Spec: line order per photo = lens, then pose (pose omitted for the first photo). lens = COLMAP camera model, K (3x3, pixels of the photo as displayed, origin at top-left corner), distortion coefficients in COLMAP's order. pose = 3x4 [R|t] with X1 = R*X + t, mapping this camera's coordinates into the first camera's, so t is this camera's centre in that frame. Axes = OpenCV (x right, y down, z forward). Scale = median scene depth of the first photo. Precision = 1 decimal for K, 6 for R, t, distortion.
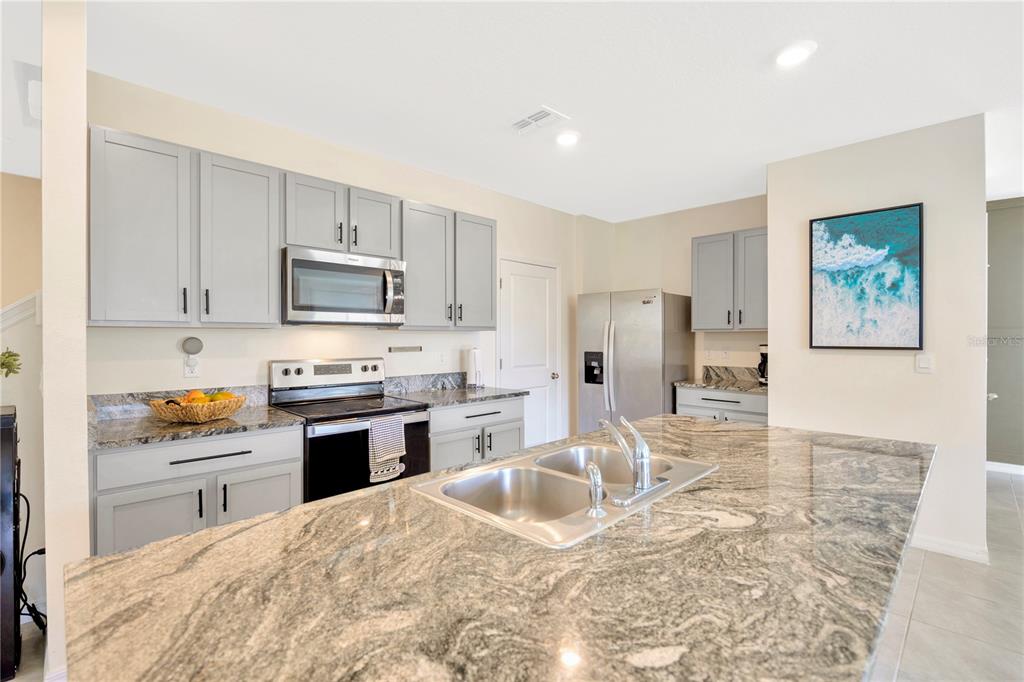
lens RADIAL K [[462.9, 0, 516.7], [0, 462.9, 338.4], [0, 0, 1]] dist [-0.001336, 0.000293]
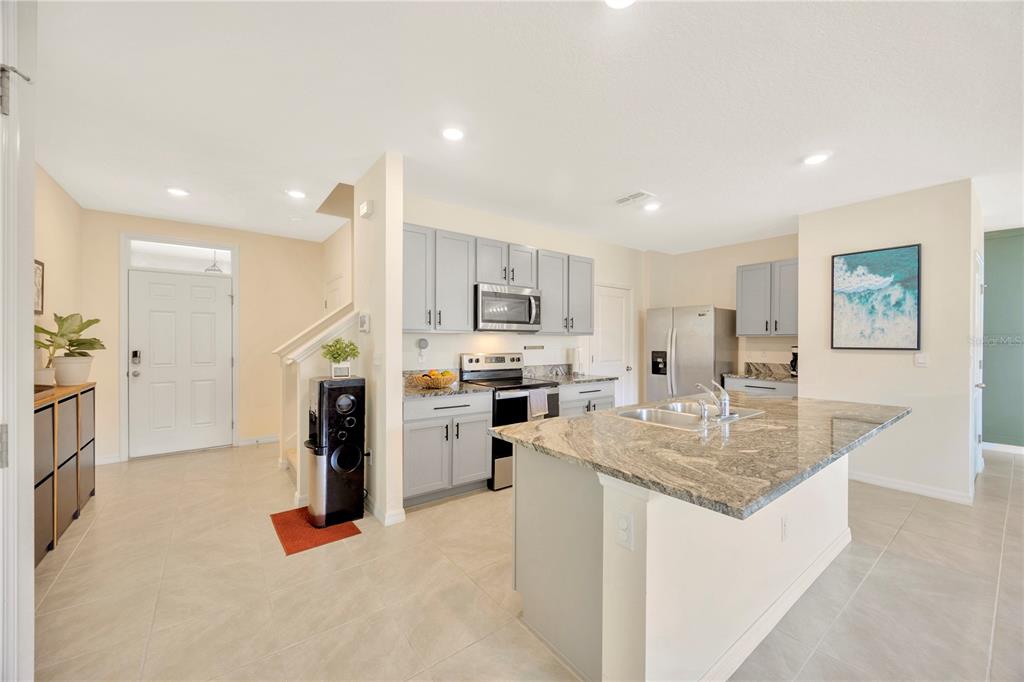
lens RADIAL K [[390.4, 0, 512.5], [0, 390.4, 342.3], [0, 0, 1]] dist [-0.002134, 0.000344]
pose [[0.990454, 0.005374, -0.137740, -0.148657], [-0.005254, 0.999985, 0.001235, 0.005488], [0.137744, -0.000499, 0.990468, -0.284654]]
